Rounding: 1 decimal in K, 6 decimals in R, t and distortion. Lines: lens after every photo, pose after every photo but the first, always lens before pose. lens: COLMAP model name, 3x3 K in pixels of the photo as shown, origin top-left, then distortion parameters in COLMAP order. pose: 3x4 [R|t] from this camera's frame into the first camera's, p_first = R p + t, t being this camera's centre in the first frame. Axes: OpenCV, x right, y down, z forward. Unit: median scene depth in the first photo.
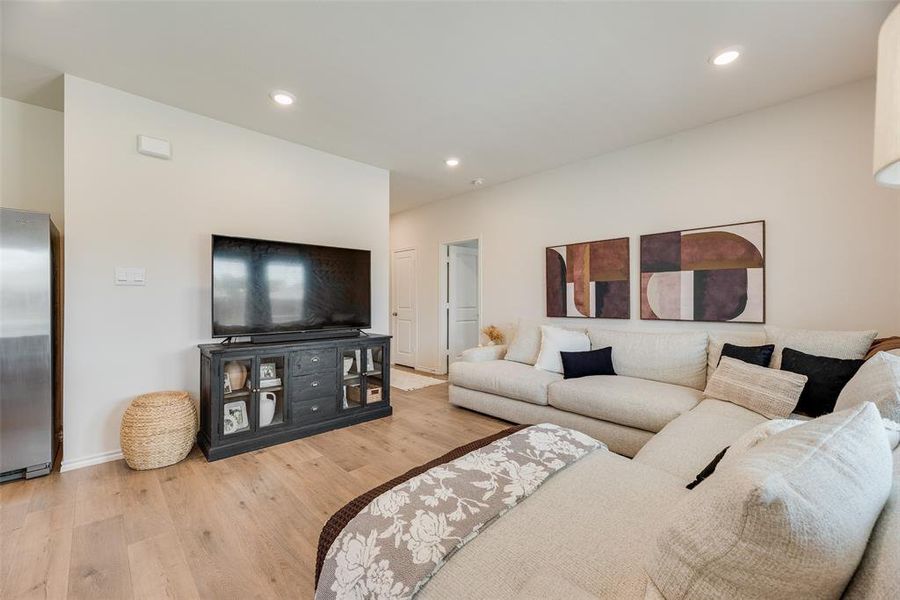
lens RADIAL K [[363.1, 0, 444.0], [0, 363.1, 295.0], [0, 0, 1]] dist [0.003619, -0.000575]
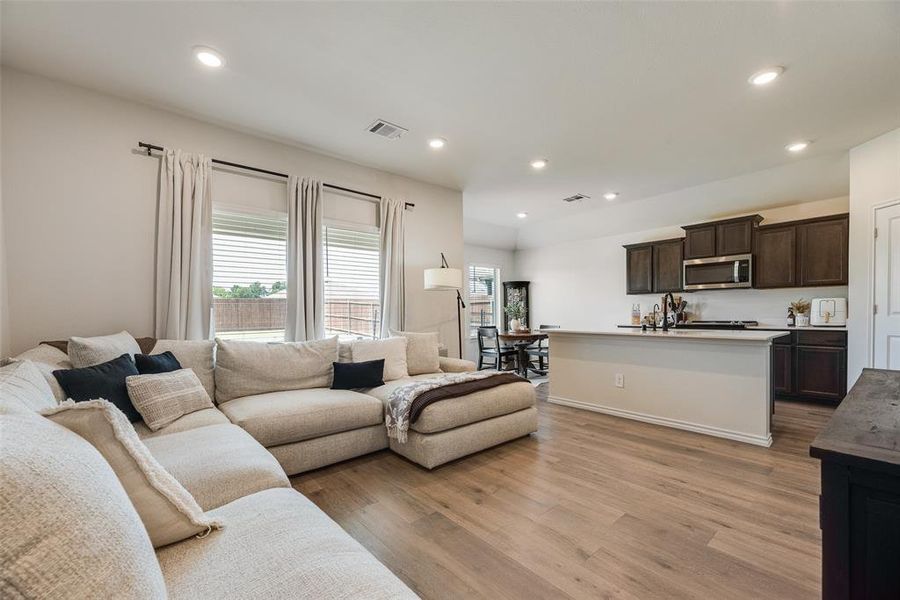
lens RADIAL K [[363.1, 0, 446.6], [0, 363.1, 318.3], [0, 0, 1]] dist [0.003619, -0.000575]
pose [[-0.997931, 0.009246, 0.063626, 0.052776], [0.009754, 0.999923, 0.007684, 0.038555], [-0.063550, 0.008289, -0.997944, 1.363549]]
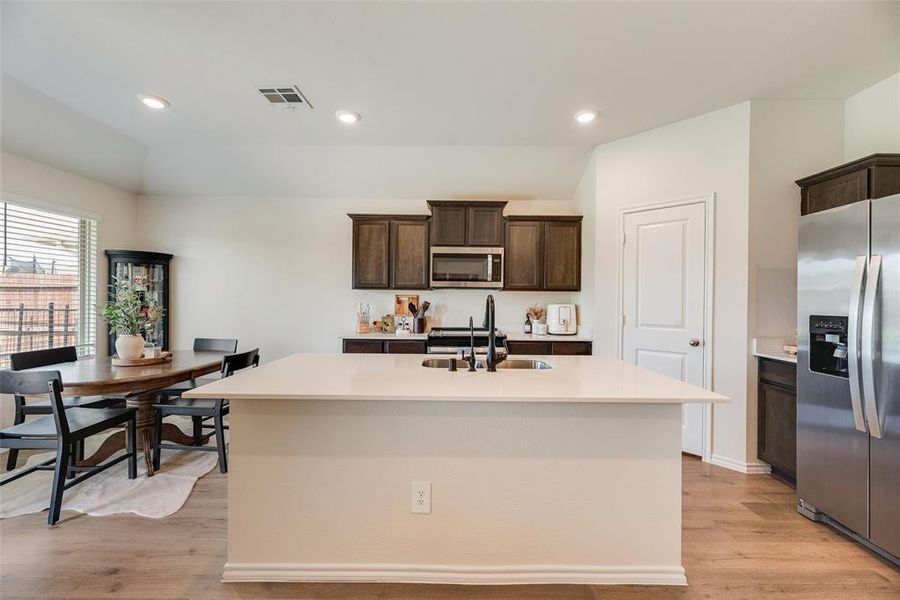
lens RADIAL K [[363.1, 0, 447.7], [0, 363.1, 298.7], [0, 0, 1]] dist [0.003619, -0.000575]
pose [[-0.691492, -0.009602, -0.722320, -0.083930], [-0.003438, 0.999944, -0.010002, -0.014012], [0.722376, -0.004433, -0.691487, 0.553968]]
